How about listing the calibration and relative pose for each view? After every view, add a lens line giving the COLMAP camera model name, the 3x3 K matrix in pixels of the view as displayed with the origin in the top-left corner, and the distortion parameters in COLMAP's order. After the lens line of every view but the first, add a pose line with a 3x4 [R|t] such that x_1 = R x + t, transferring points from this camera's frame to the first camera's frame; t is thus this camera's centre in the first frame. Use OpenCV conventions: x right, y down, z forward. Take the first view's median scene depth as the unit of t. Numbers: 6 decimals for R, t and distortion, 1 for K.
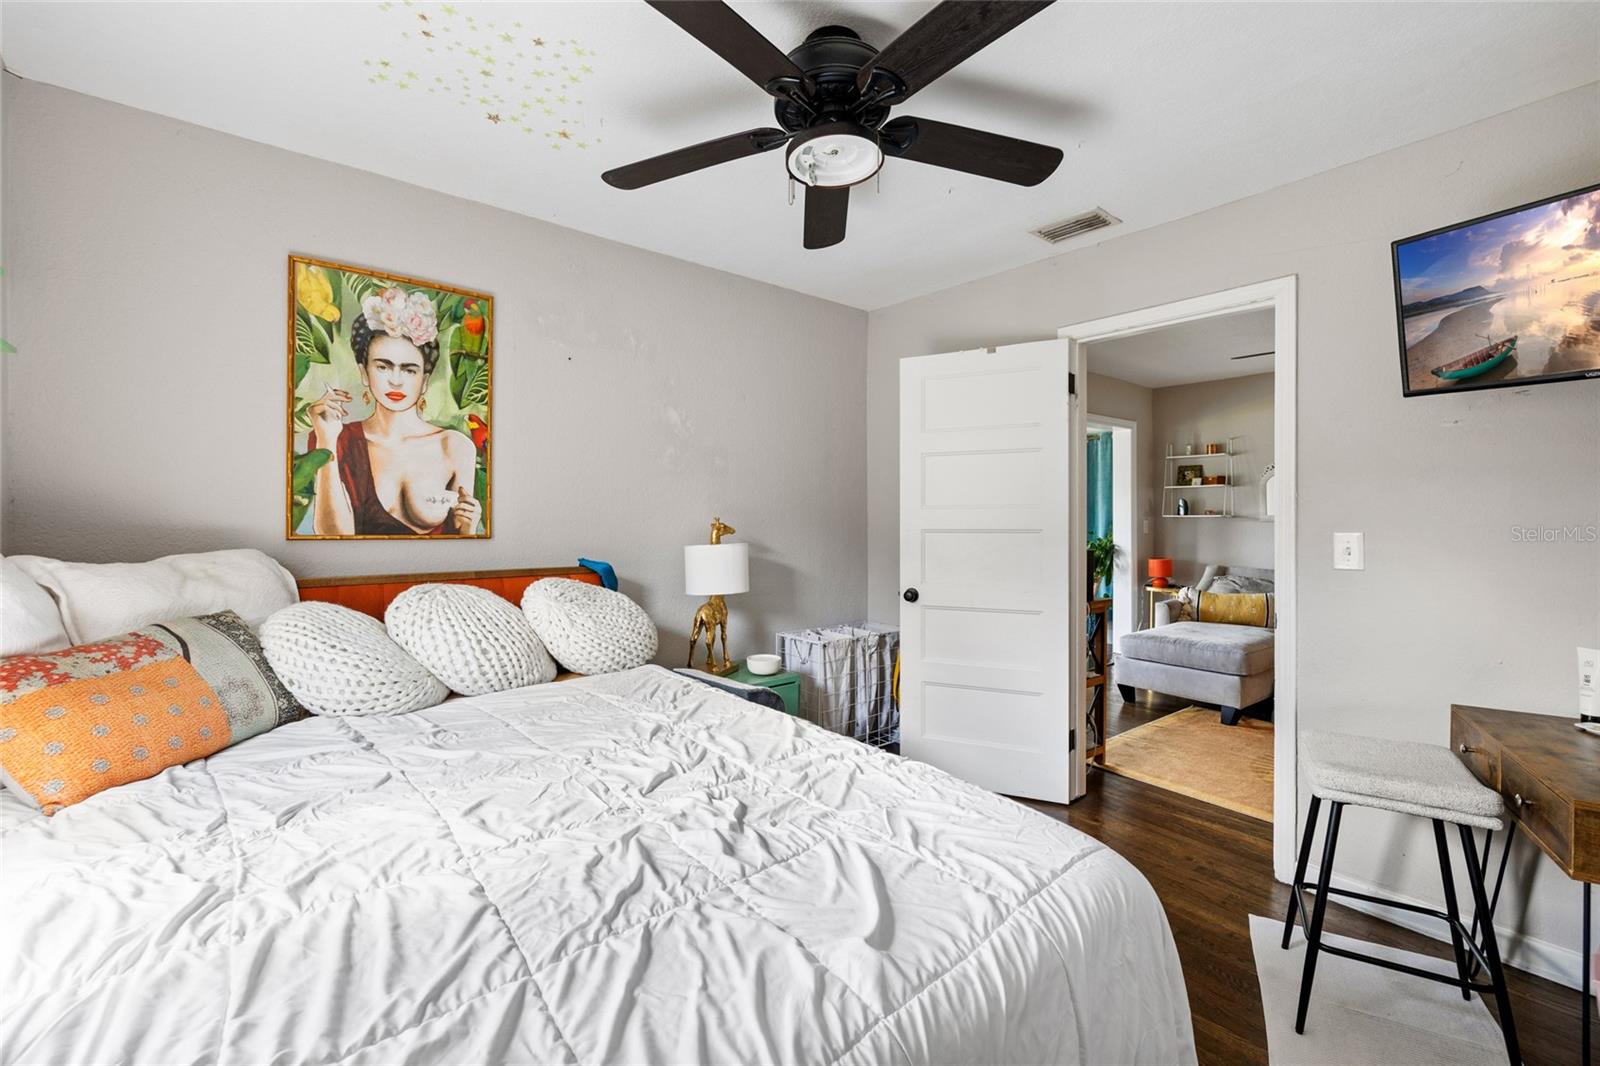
lens RADIAL K [[682.5, 0, 800.0], [0, 682.5, 533.0], [0, 0, 1]] dist [-0.000498, -0.000385]
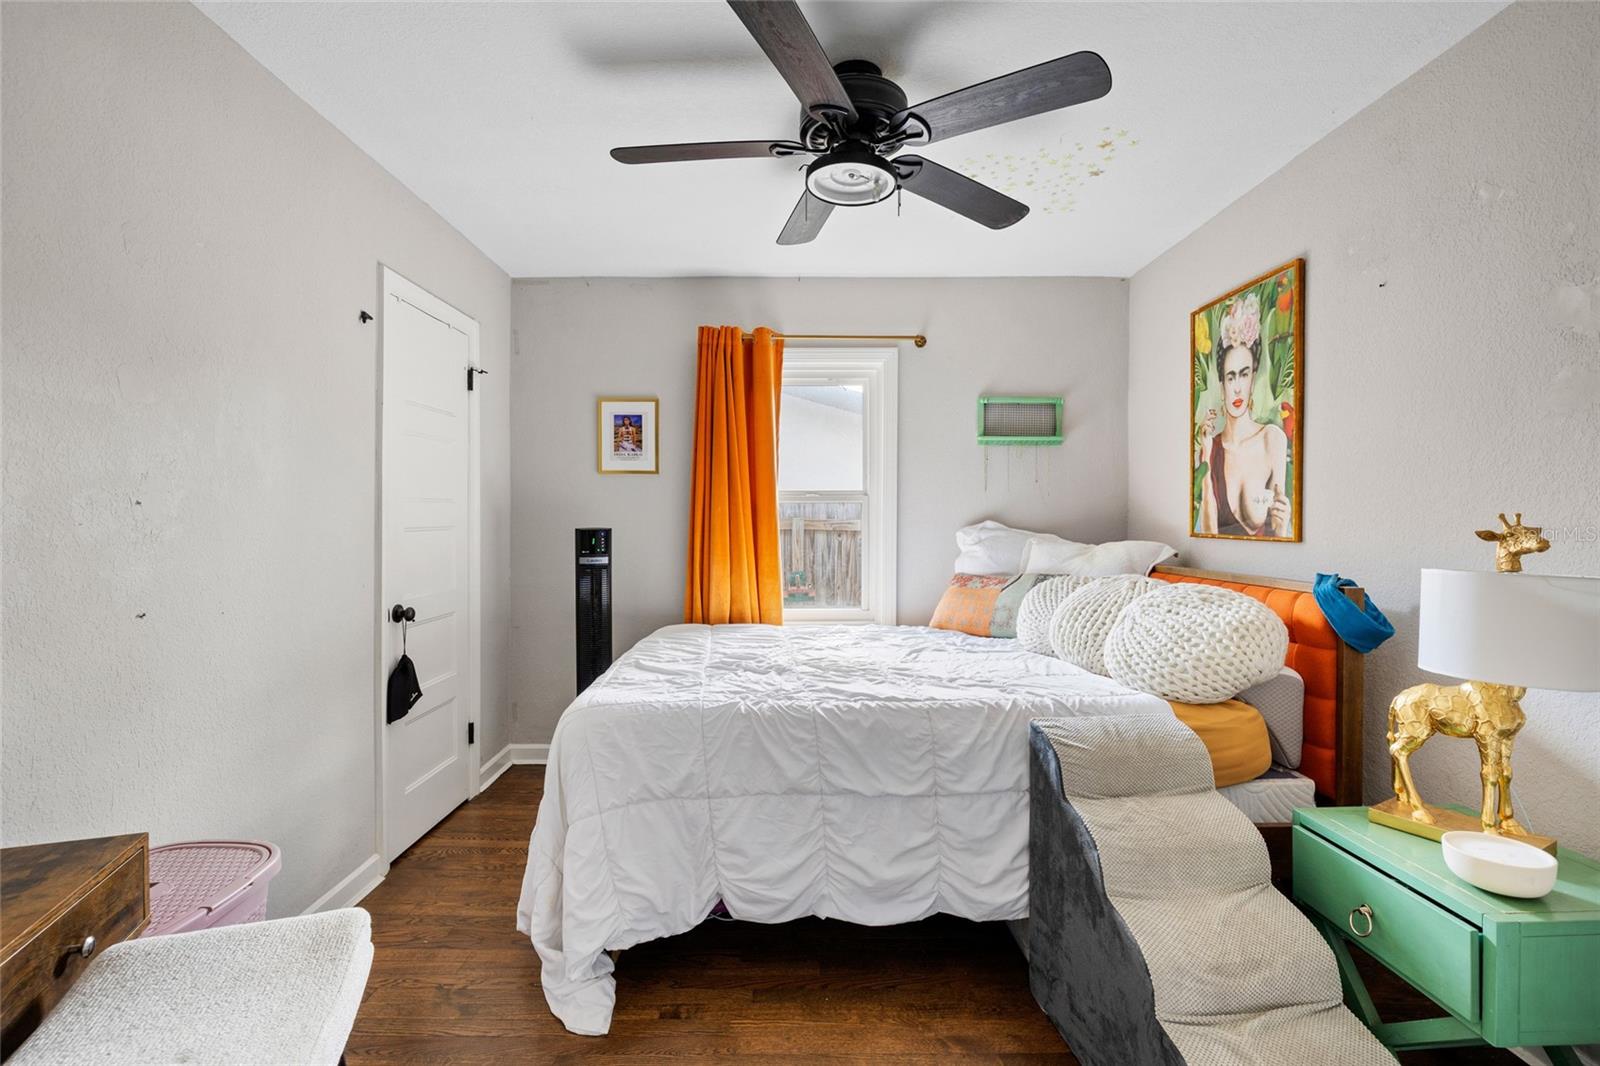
lens RADIAL K [[719.9, 0, 803.2], [0, 719.9, 510.7], [0, 0, 1]] dist [0.002958, 0.000590]
pose [[-0.611304, -0.010788, -0.791322, 0.686032], [-0.008838, 0.999938, -0.006804, -0.021387], [0.791346, 0.002834, -0.611362, 1.143047]]
